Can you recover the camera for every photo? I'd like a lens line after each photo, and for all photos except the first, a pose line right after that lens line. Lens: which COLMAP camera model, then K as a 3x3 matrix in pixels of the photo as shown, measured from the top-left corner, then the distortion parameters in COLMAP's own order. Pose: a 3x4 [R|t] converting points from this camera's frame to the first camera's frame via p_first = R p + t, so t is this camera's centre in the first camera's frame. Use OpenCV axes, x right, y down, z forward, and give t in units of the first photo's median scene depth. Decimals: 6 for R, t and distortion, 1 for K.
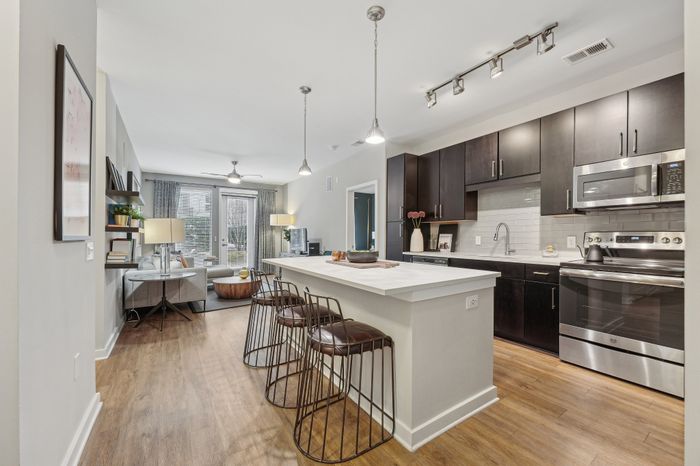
lens RADIAL K [[281.6, 0, 350.0], [0, 281.6, 233.0], [0, 0, 1]] dist [-0.000786, -0.000296]
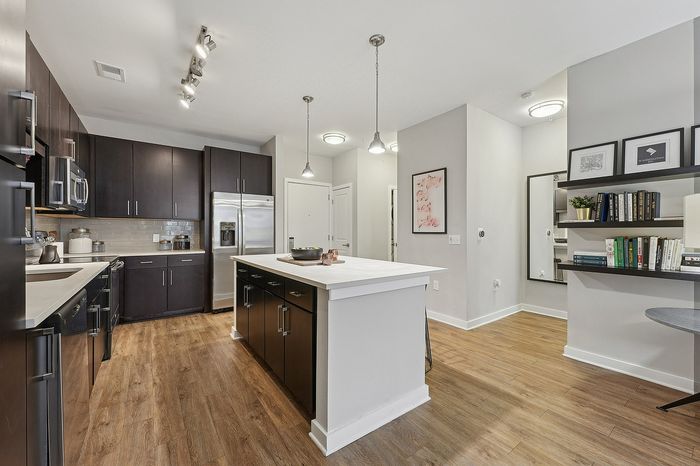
lens RADIAL K [[281.6, 0, 350.0], [0, 281.6, 233.0], [0, 0, 1]] dist [-0.000786, -0.000296]
pose [[-0.998952, 0.006446, -0.045323, -0.026374], [0.006573, 0.999975, -0.002663, 0.003997], [0.045305, -0.002958, -0.998969, 0.755309]]
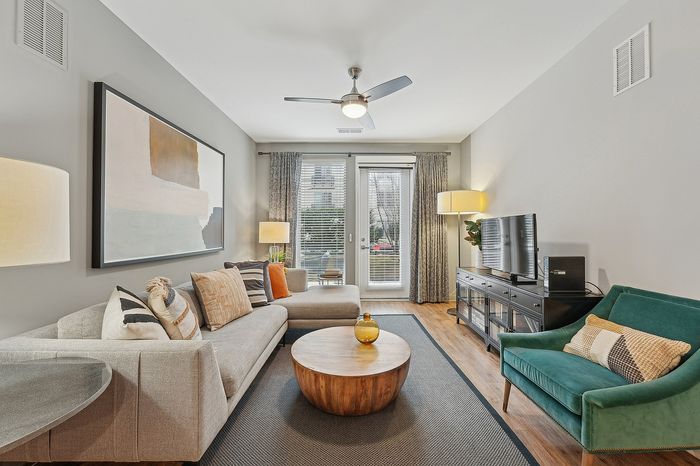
lens RADIAL K [[279.4, 0, 354.0], [0, 279.4, 228.8], [0, 0, 1]] dist [-0.002429, -0.000182]
pose [[0.835276, -0.002755, -0.549824, -0.141144], [0.001401, 0.999995, -0.002881, 0.002755], [0.549829, 0.001636, 0.835276, 0.533083]]
